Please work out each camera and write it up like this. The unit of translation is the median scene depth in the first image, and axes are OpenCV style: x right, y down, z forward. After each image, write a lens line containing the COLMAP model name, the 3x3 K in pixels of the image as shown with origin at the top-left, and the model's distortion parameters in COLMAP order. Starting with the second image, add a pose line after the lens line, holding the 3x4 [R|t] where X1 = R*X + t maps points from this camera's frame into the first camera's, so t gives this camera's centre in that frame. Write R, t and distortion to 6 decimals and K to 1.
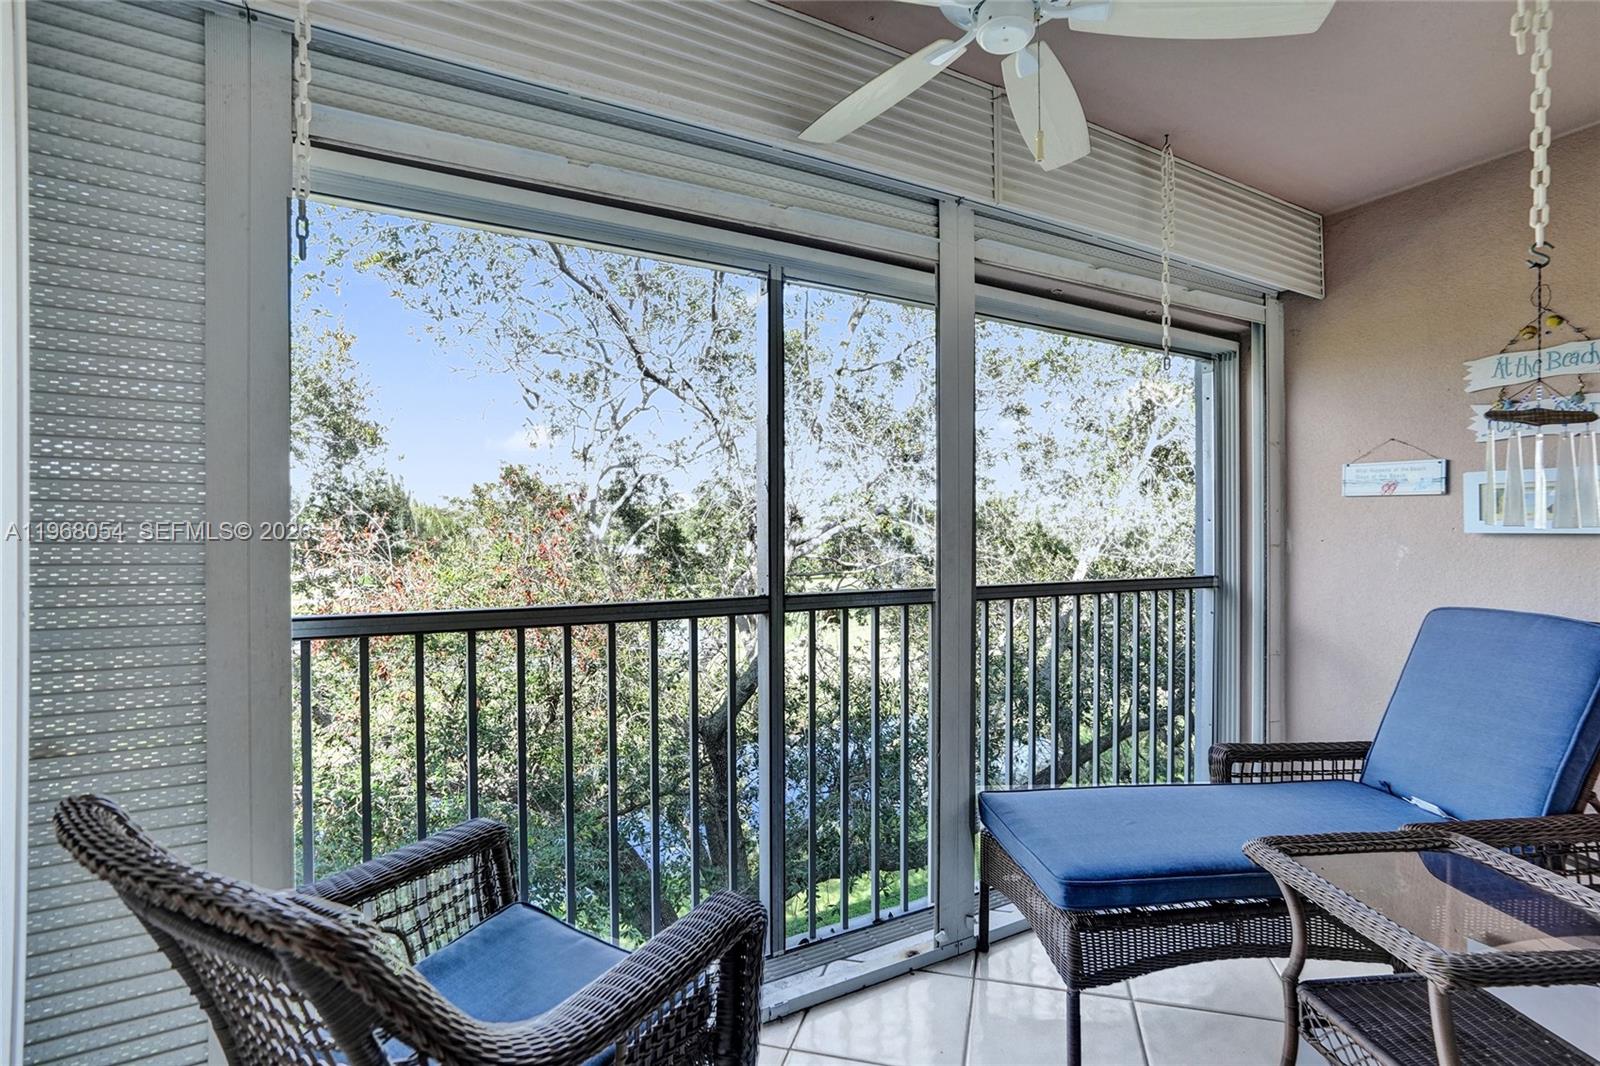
lens RADIAL K [[769.1, 0, 803.2], [0, 769.1, 541.9], [0, 0, 1]] dist [-0.050972, 0.026589]
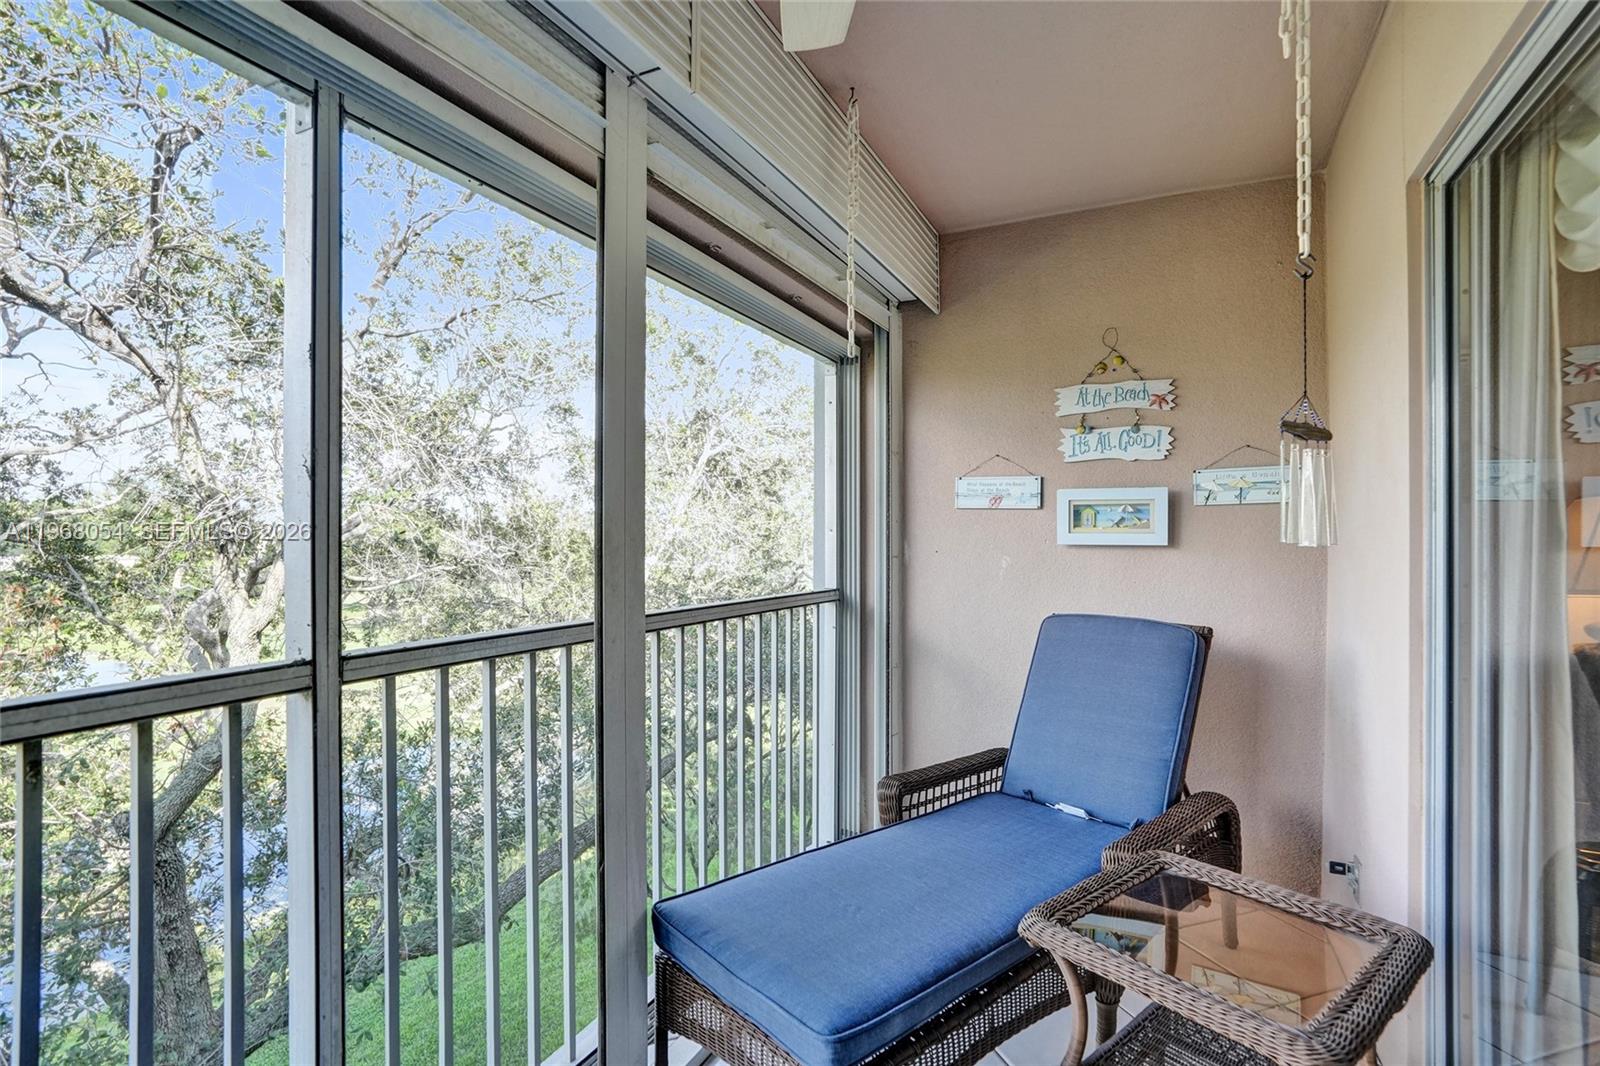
lens RADIAL K [[769.1, 0, 803.2], [0, 769.1, 541.9], [0, 0, 1]] dist [-0.050972, 0.026589]
pose [[0.821371, -0.001003, 0.570393, -0.058046], [0.006039, 0.999958, -0.006938, -0.010115], [-0.570362, 0.009143, 0.821342, 0.295455]]
